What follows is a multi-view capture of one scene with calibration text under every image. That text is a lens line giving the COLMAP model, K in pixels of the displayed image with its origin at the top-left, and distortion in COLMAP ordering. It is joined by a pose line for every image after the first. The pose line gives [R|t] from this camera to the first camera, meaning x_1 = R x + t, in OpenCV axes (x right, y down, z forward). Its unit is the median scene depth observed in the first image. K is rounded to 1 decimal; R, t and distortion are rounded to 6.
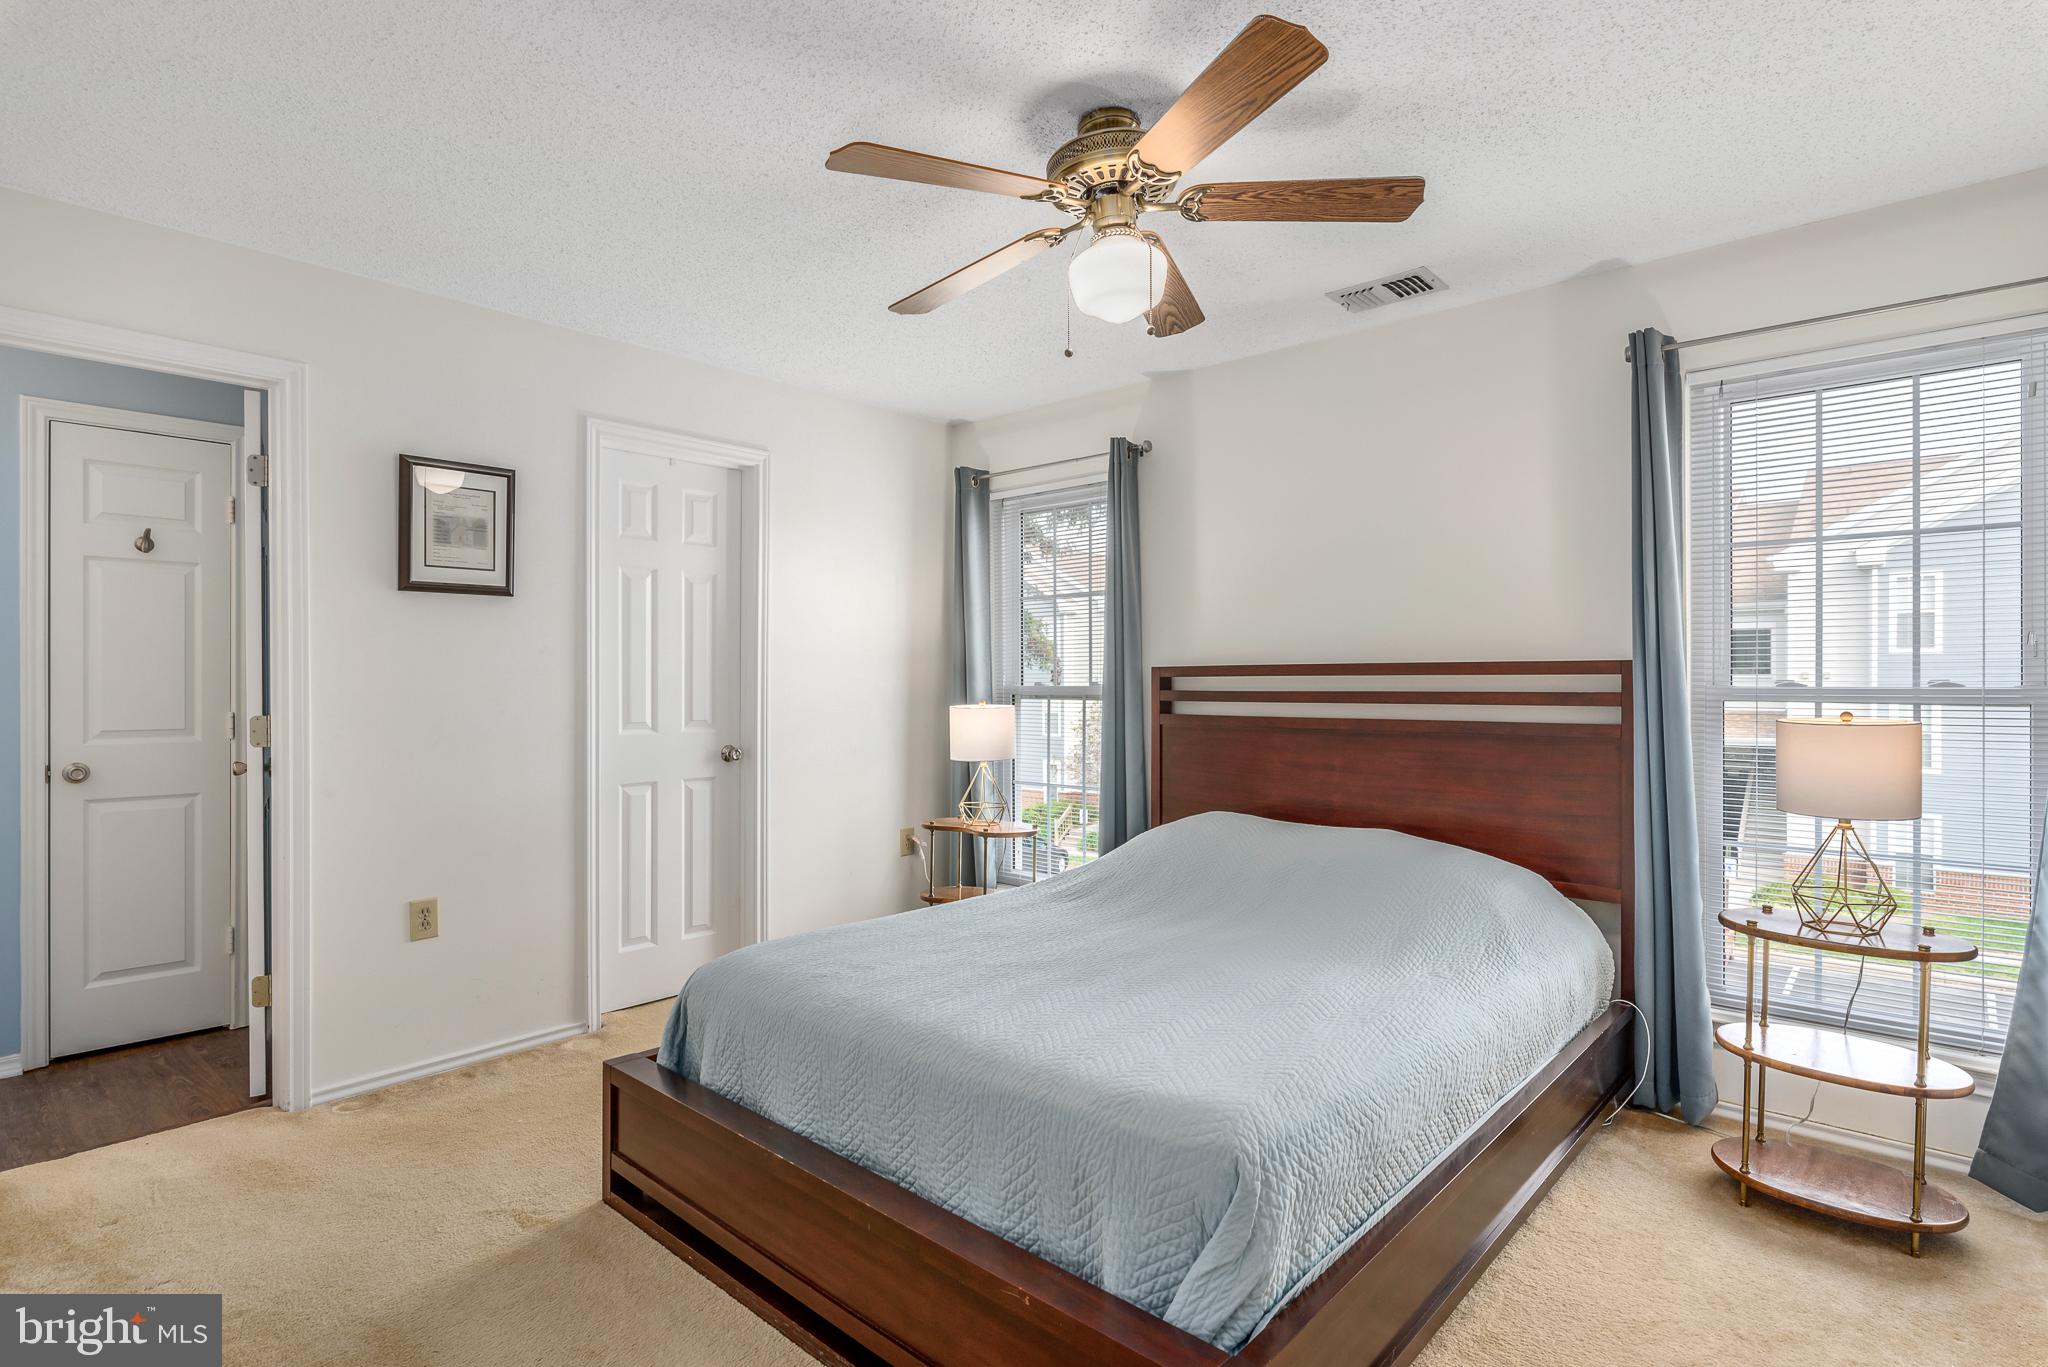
lens RADIAL K [[1023.0, 0, 1026.5], [0, 1023.0, 678.1], [0, 0, 1]] dist [-0.001527, -0.000034]
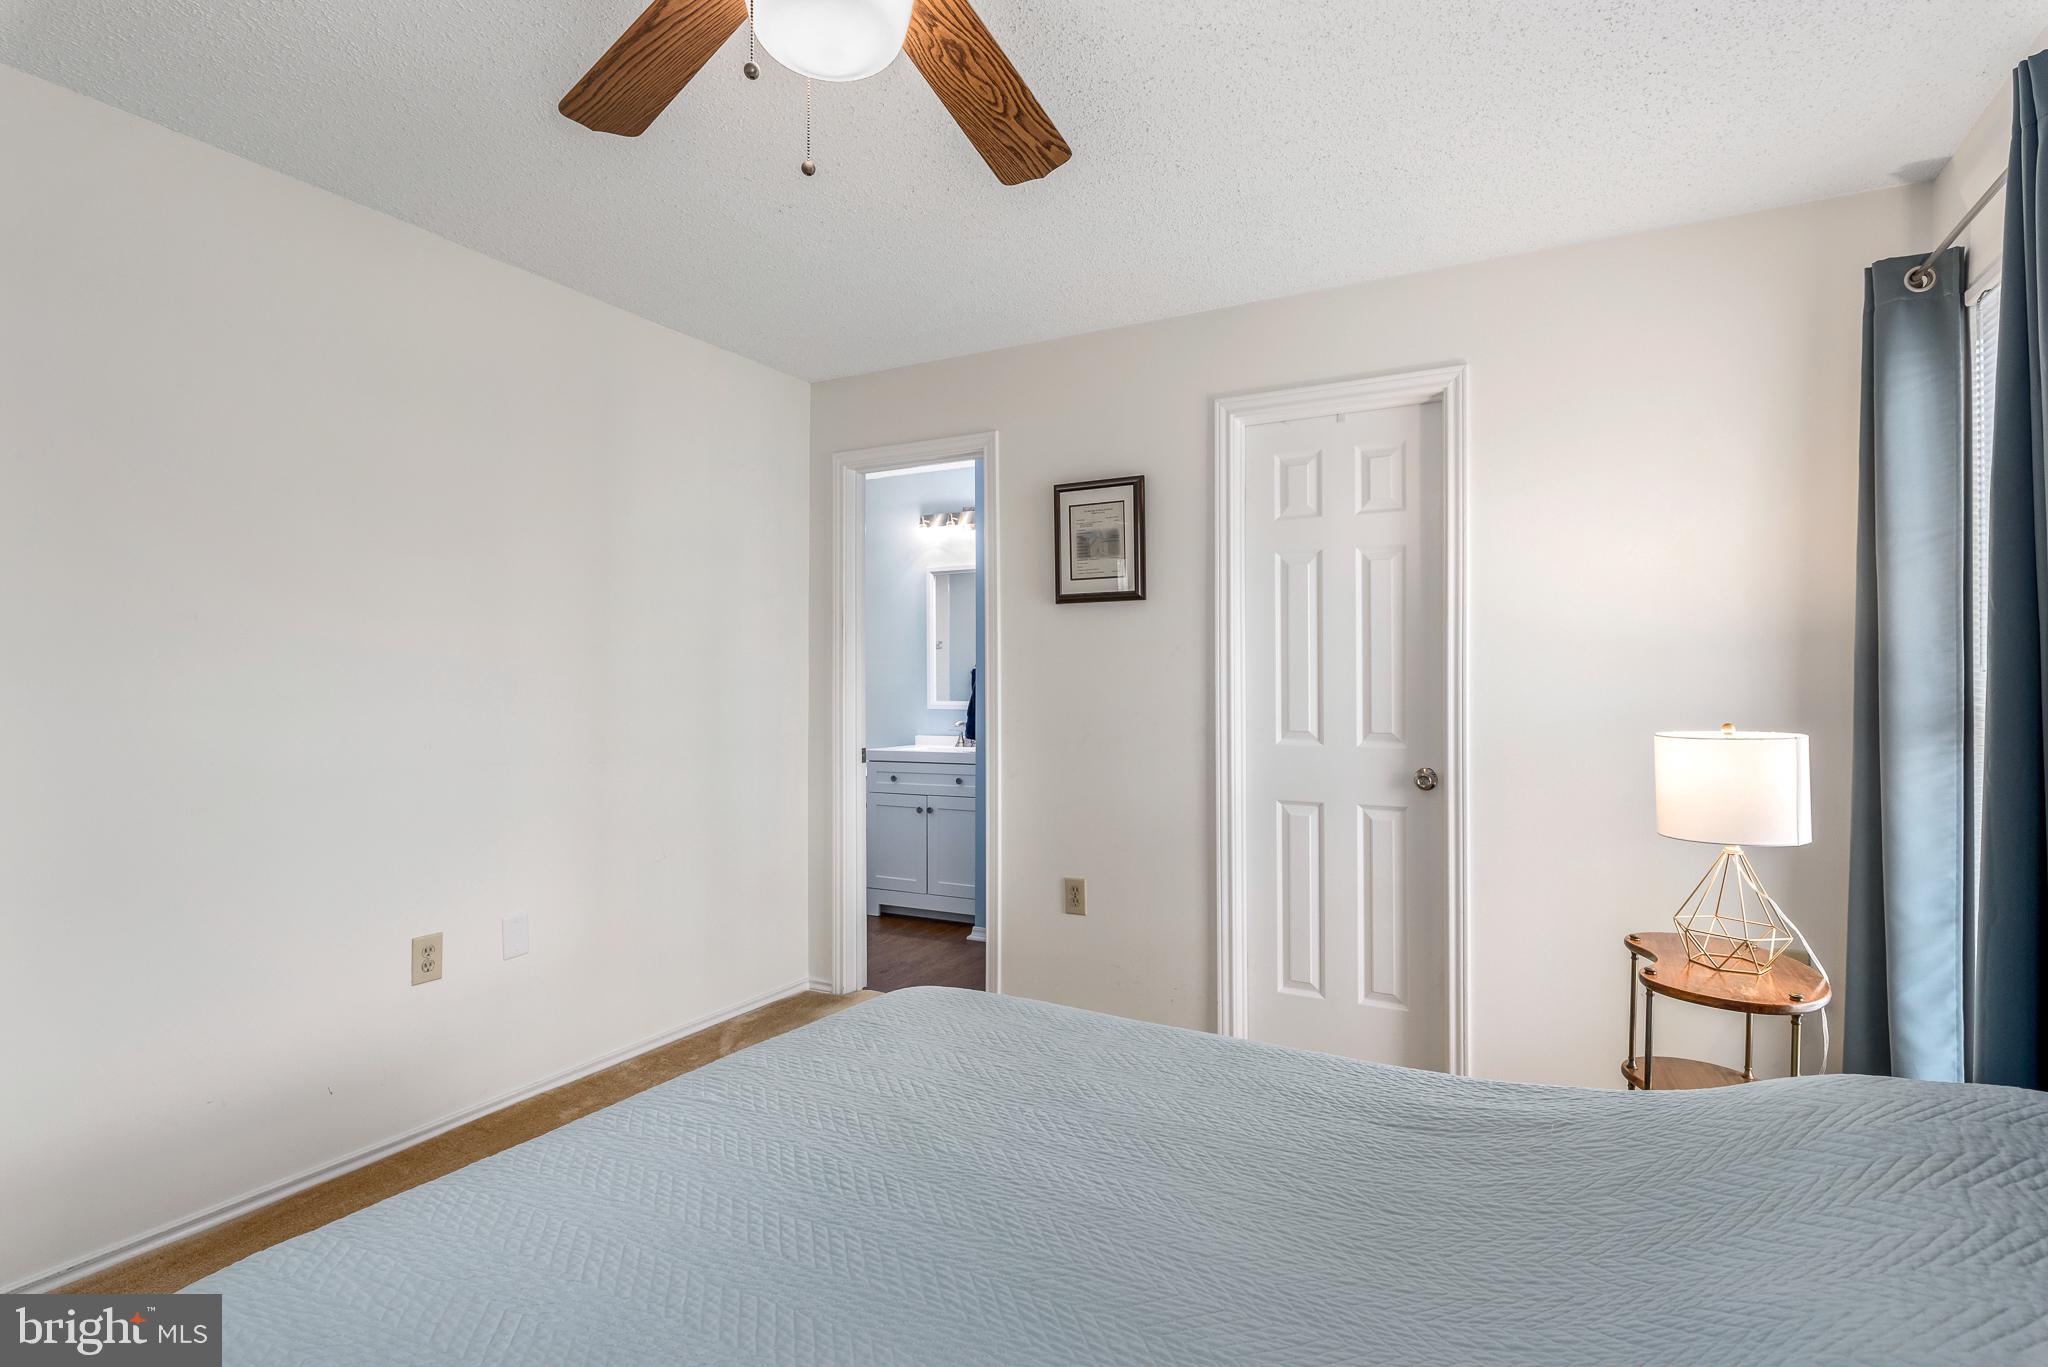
lens RADIAL K [[1039.4, 0, 1024.0], [0, 1039.4, 683.5], [0, 0, 1]] dist [0.002944, 0.000620]
pose [[0.229656, -0.005652, -0.973256, 0.414942], [-0.001836, 0.999979, -0.006241, 0.008696], [0.973270, 0.003220, 0.229640, 0.565621]]
